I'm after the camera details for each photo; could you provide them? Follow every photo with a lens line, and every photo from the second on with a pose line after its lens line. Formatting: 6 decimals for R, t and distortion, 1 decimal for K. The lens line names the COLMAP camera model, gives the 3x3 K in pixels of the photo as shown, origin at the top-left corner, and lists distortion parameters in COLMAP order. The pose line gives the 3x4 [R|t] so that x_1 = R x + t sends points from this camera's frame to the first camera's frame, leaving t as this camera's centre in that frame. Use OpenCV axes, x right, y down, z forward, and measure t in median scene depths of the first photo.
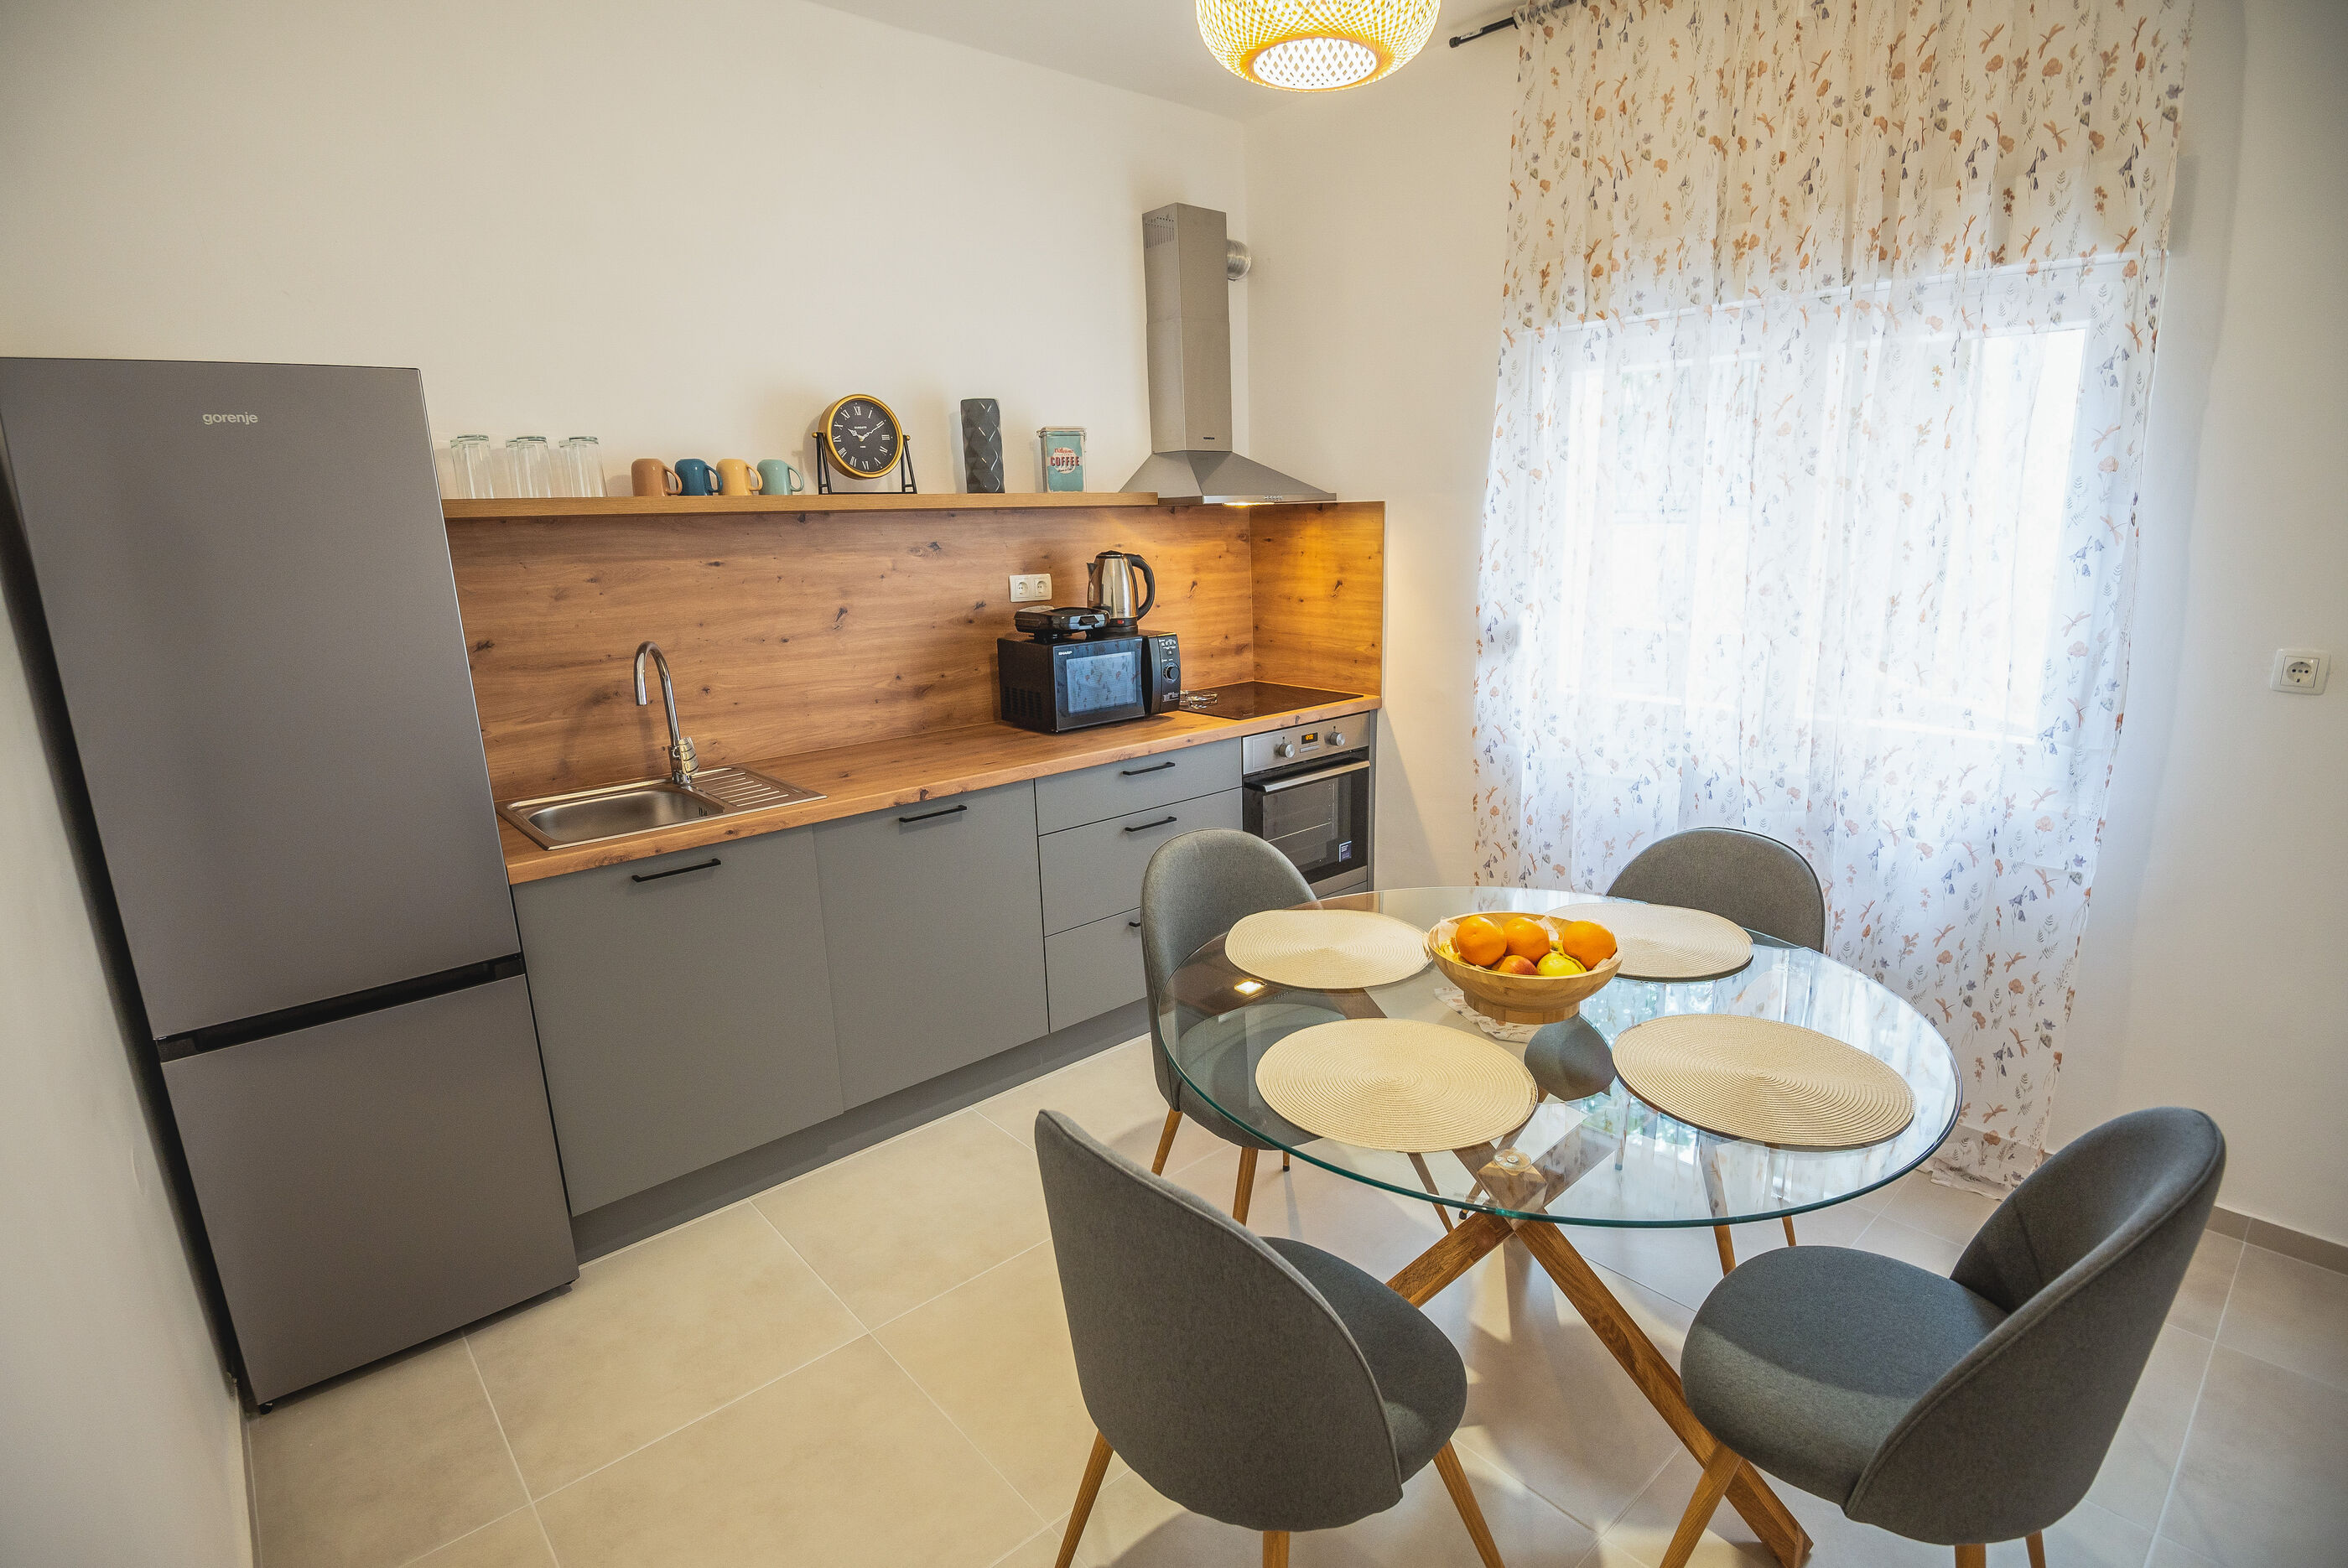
lens RADIAL K [[1115.8, 0, 1204.5], [0, 1115.8, 764.7], [0, 0, 1]] dist [-0.012575, -0.003901]
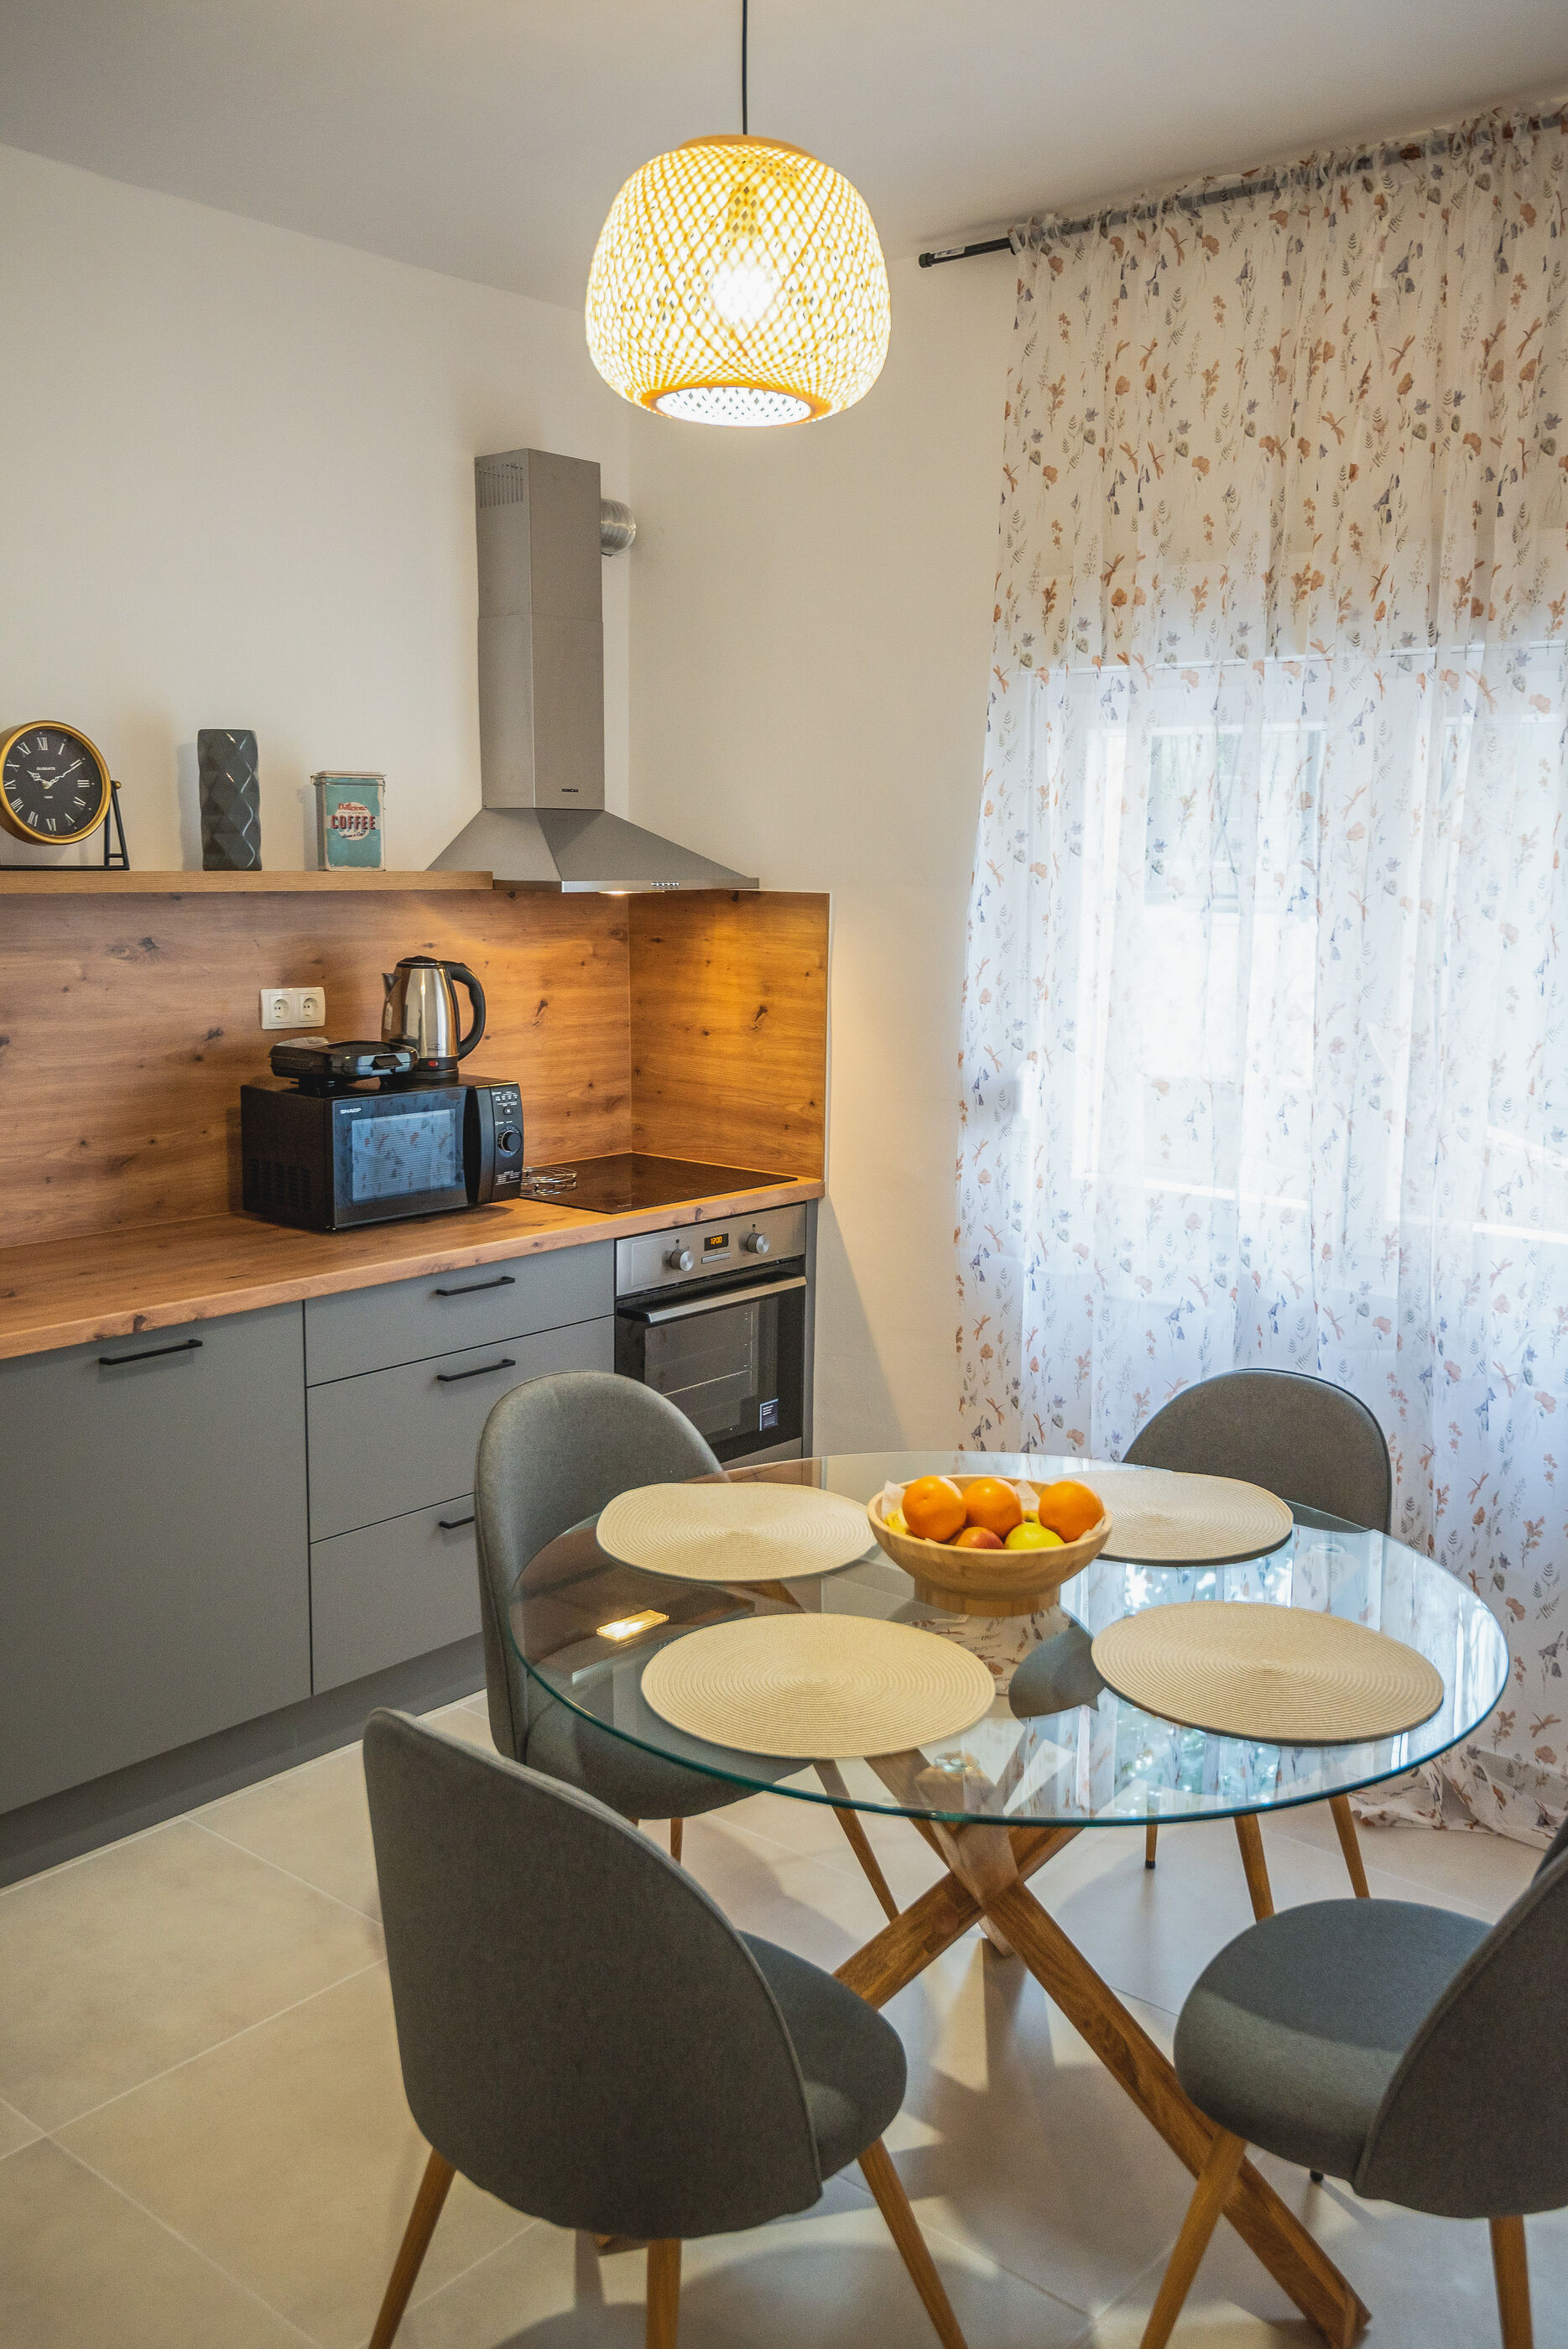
lens RADIAL K [[1968.9, 0, 813.1], [0, 1968.9, 1120.0], [0, 0, 1]] dist [0.033845, -0.028994]
pose [[0.989756, 0.017287, 0.141721, -0.019544], [-0.005349, 0.996435, -0.084191, 0.002885], [-0.142671, 0.082570, 0.986320, -0.208000]]
